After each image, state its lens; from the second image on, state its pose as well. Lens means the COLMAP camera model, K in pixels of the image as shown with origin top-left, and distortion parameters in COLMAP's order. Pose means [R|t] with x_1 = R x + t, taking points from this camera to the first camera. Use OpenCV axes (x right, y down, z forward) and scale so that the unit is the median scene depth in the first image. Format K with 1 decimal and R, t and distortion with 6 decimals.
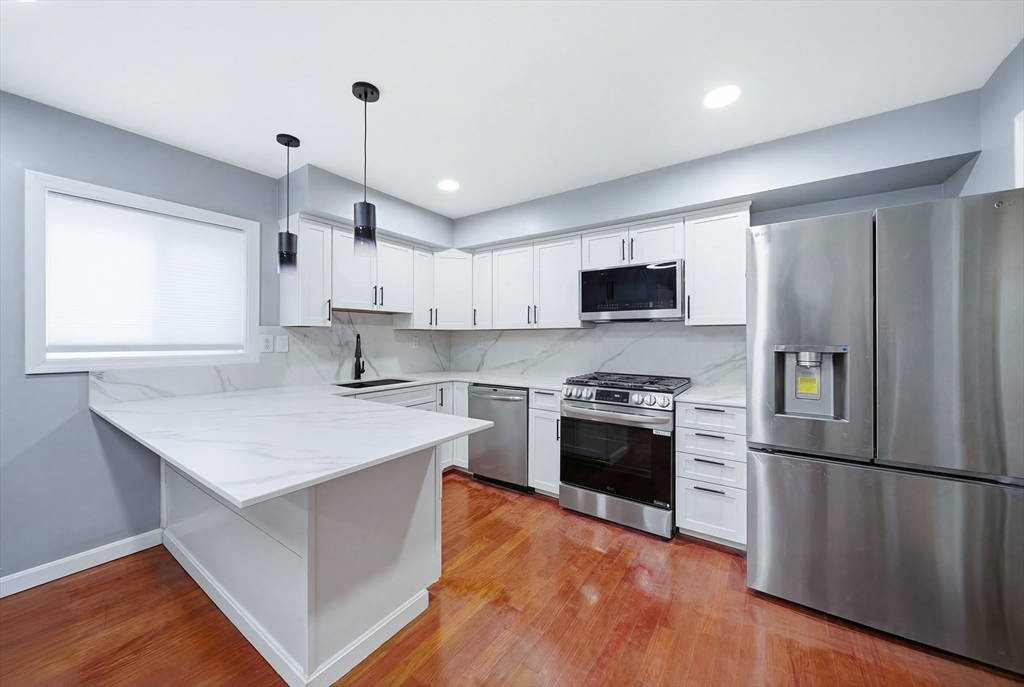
lens RADIAL K [[364.1, 0, 513.2], [0, 364.1, 339.3], [0, 0, 1]] dist [-0.001574, -0.000037]
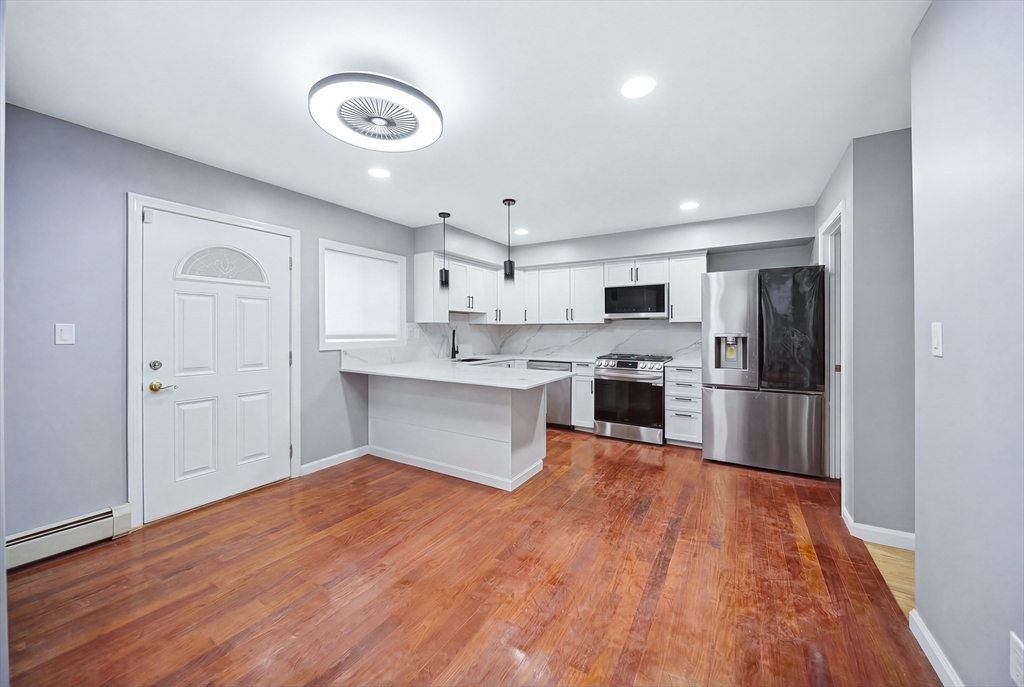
lens RADIAL K [[364.1, 0, 522.7], [0, 364.1, 332.1], [0, 0, 1]] dist [-0.001574, -0.000037]
pose [[0.997643, -0.003215, 0.068549, -0.294443], [0.002966, 0.999989, 0.003724, -0.001024], [-0.068560, -0.003512, 0.997641, -0.580056]]
